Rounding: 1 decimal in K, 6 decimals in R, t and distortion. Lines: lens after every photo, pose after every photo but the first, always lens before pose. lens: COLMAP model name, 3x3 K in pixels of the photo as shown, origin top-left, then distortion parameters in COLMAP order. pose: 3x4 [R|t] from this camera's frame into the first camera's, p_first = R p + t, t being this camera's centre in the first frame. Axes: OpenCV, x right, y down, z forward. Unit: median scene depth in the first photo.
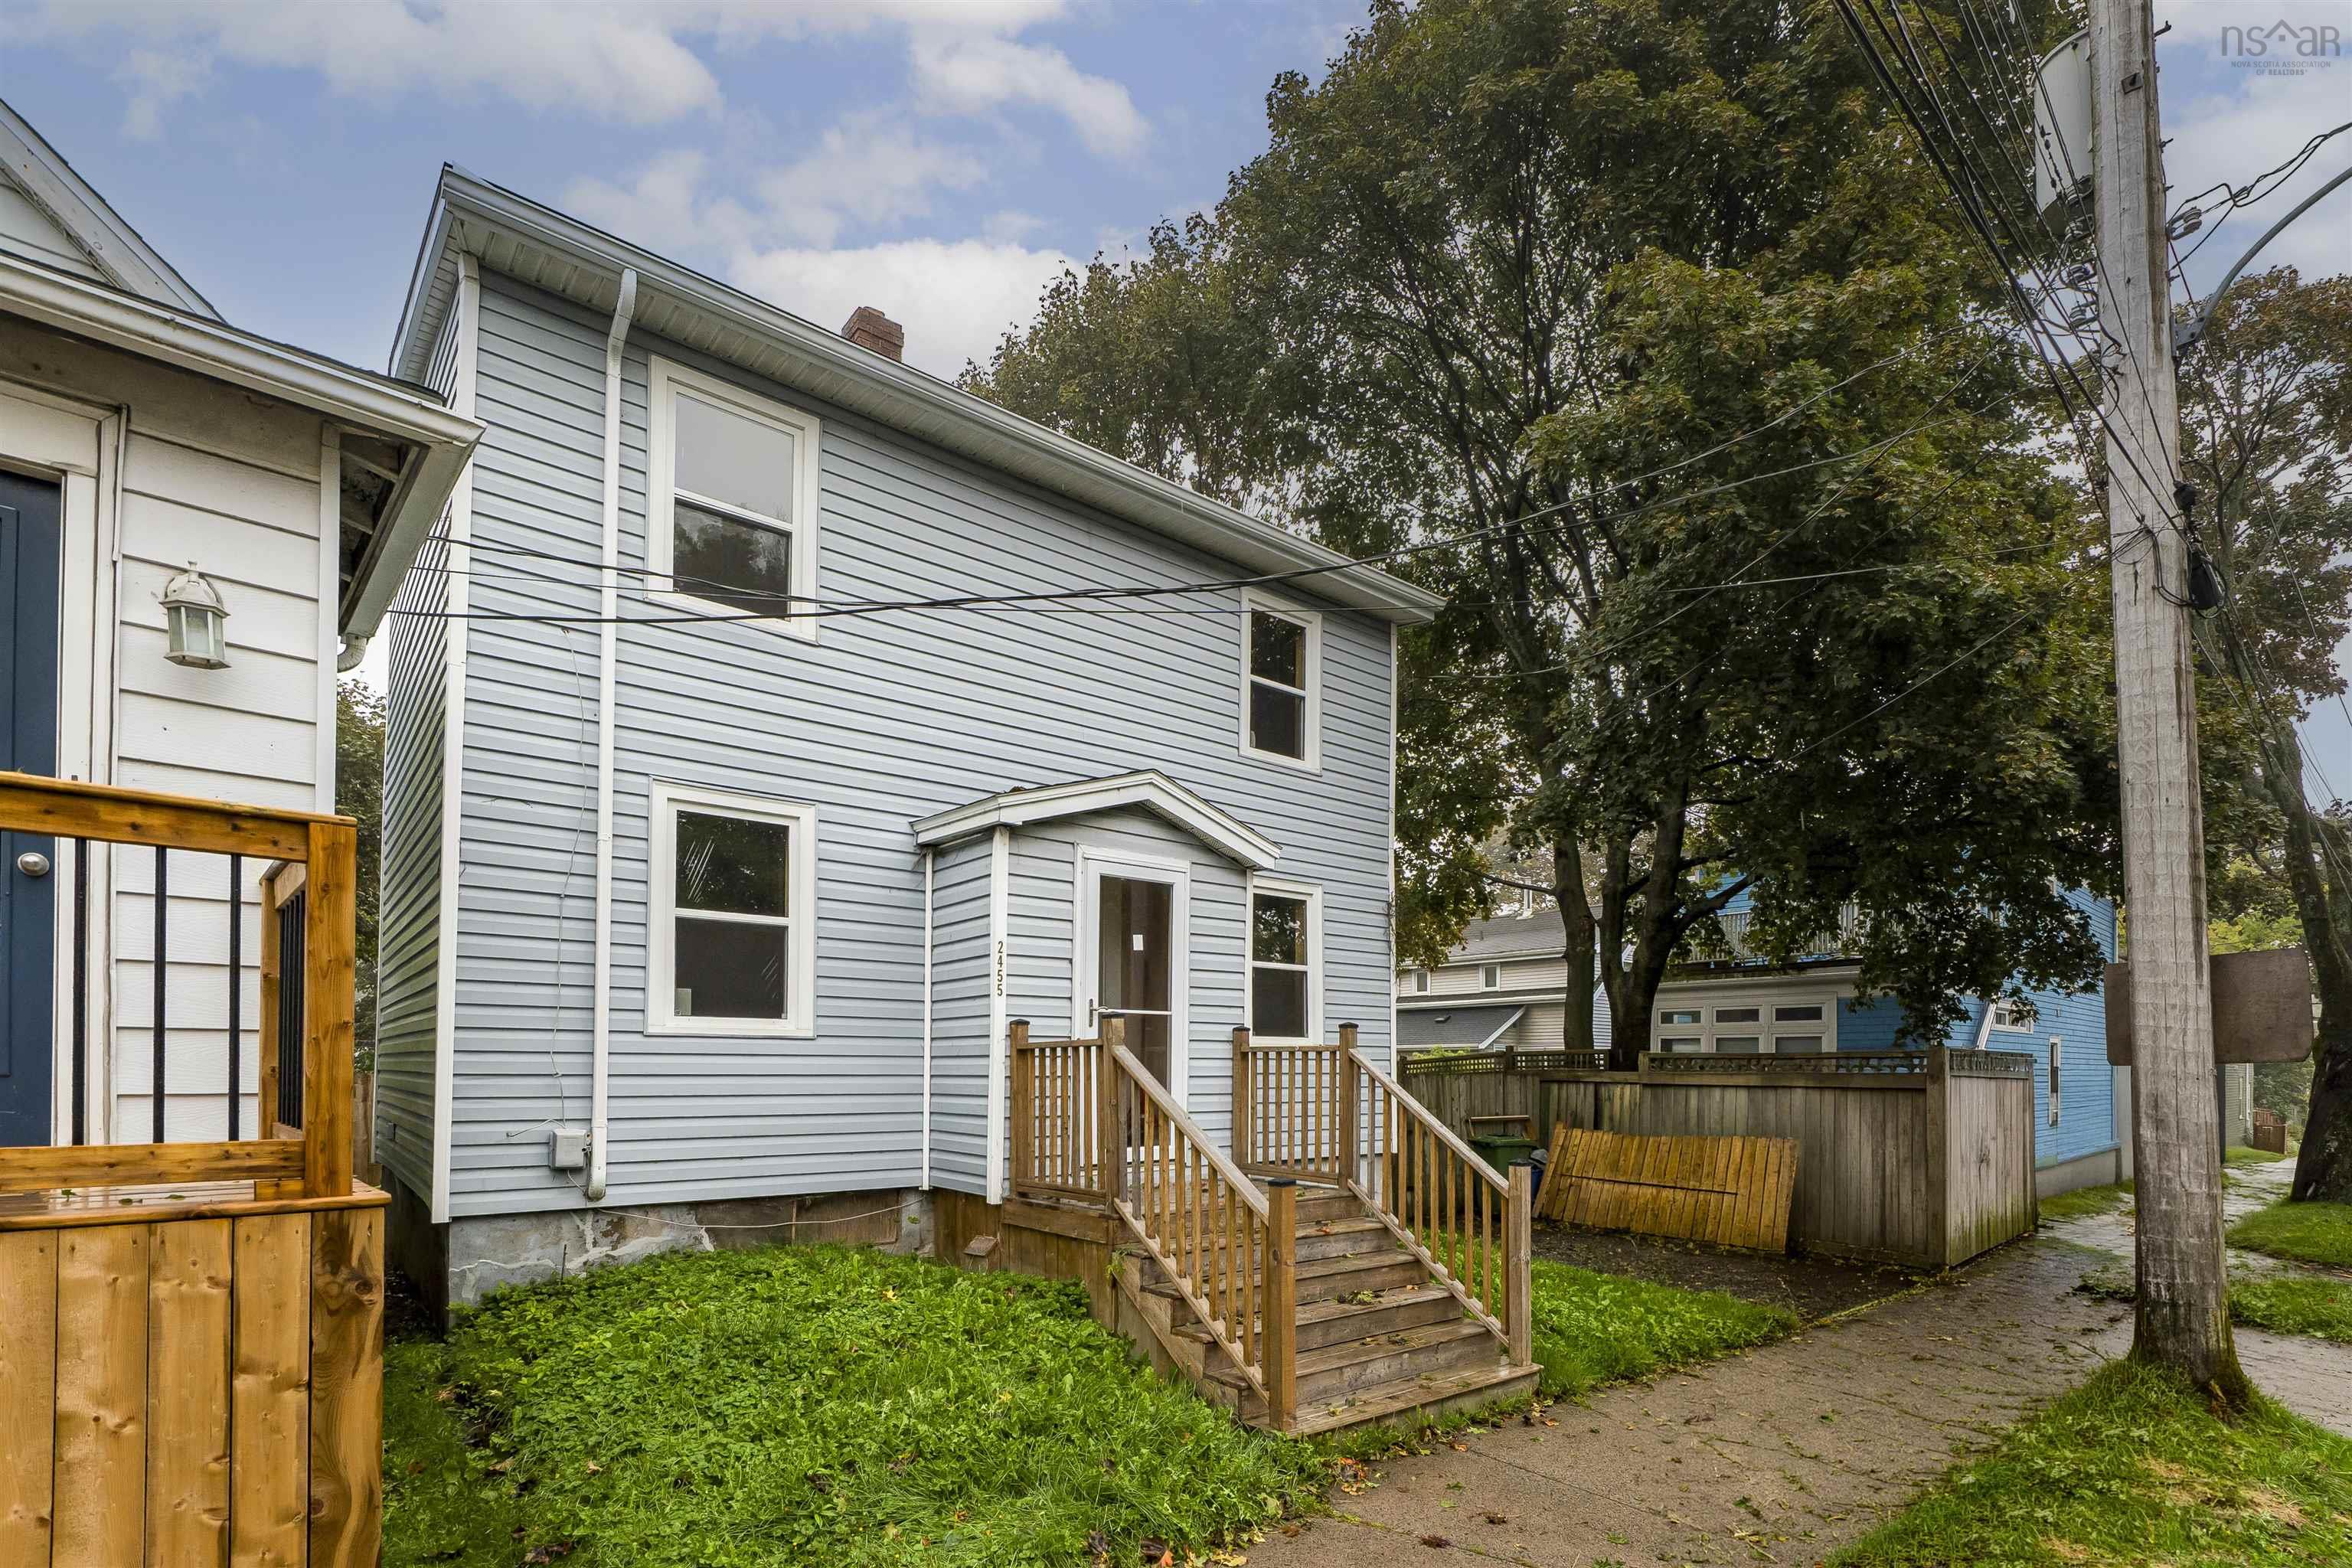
lens RADIAL K [[1086.8, 0, 1174.0], [0, 1086.8, 1058.8], [0, 0, 1]] dist [0.002376, -0.000386]
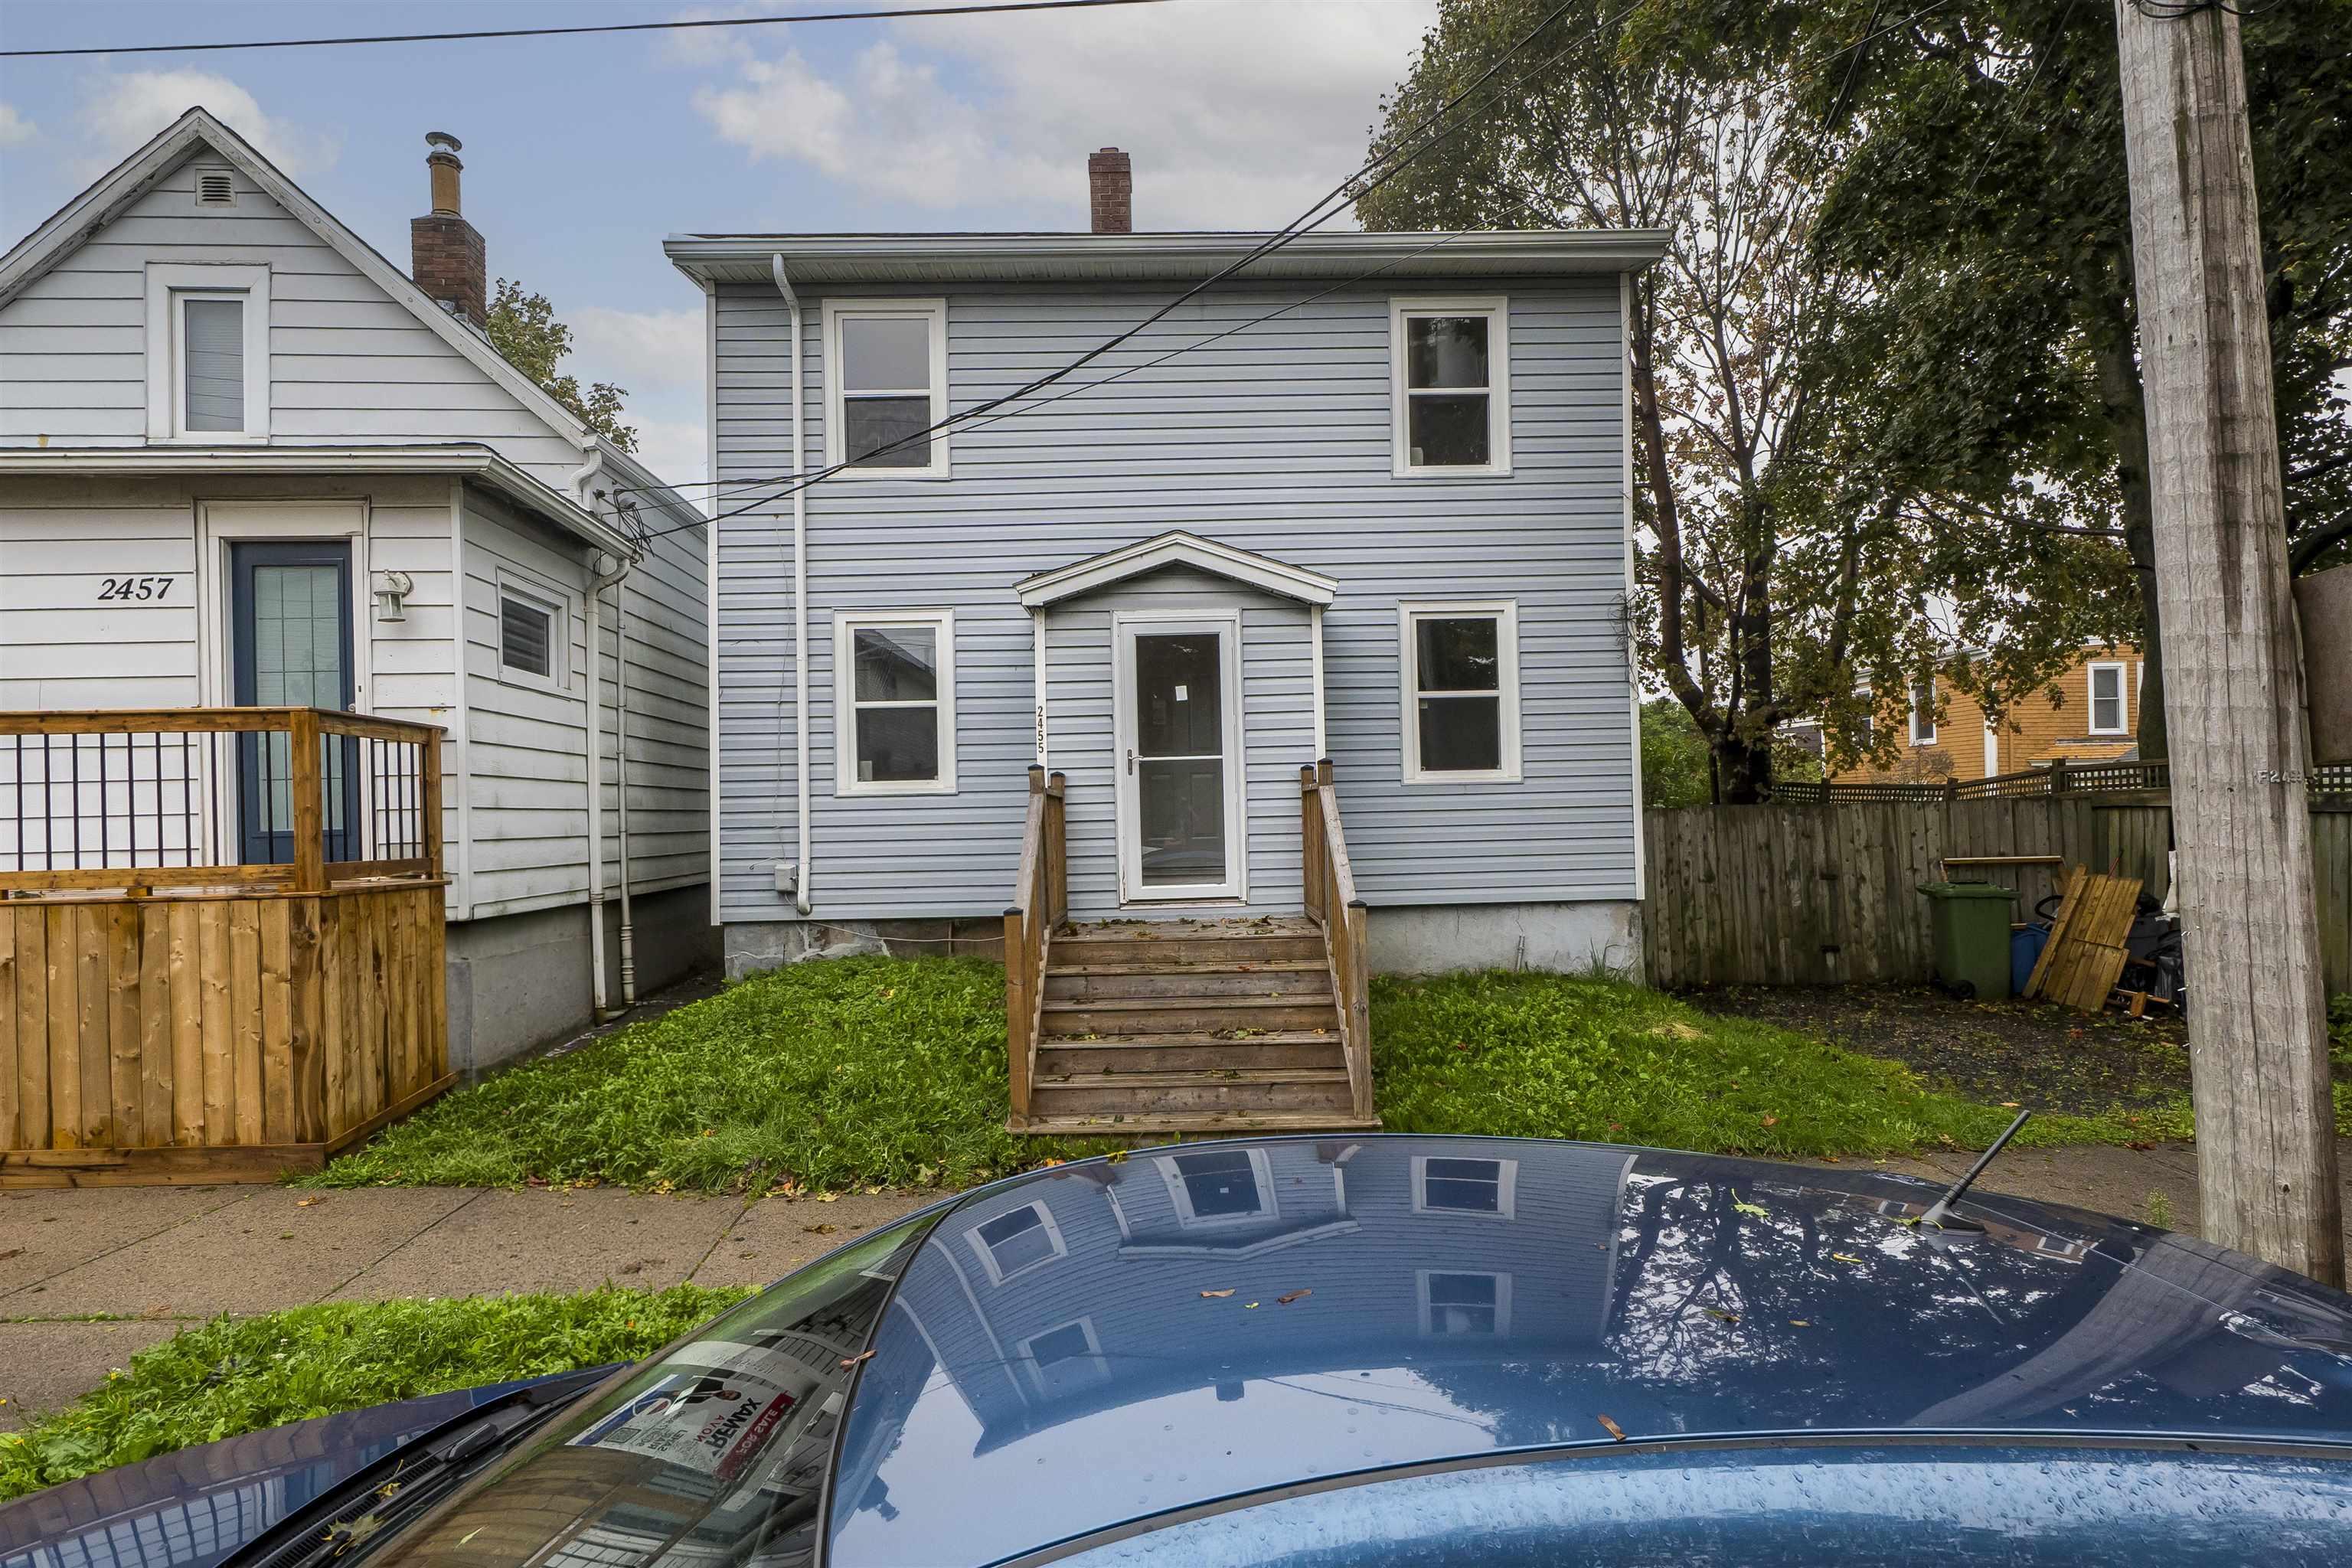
lens RADIAL K [[1128.1, 0, 1167.5], [0, 1128.1, 826.8], [0, 0, 1]] dist [0.002730, -0.007853]
pose [[0.792697, -0.016725, -0.609386, 0.737352], [0.031505, 0.999412, 0.013552, 0.010291], [0.608801, -0.029942, 0.792758, 0.125419]]
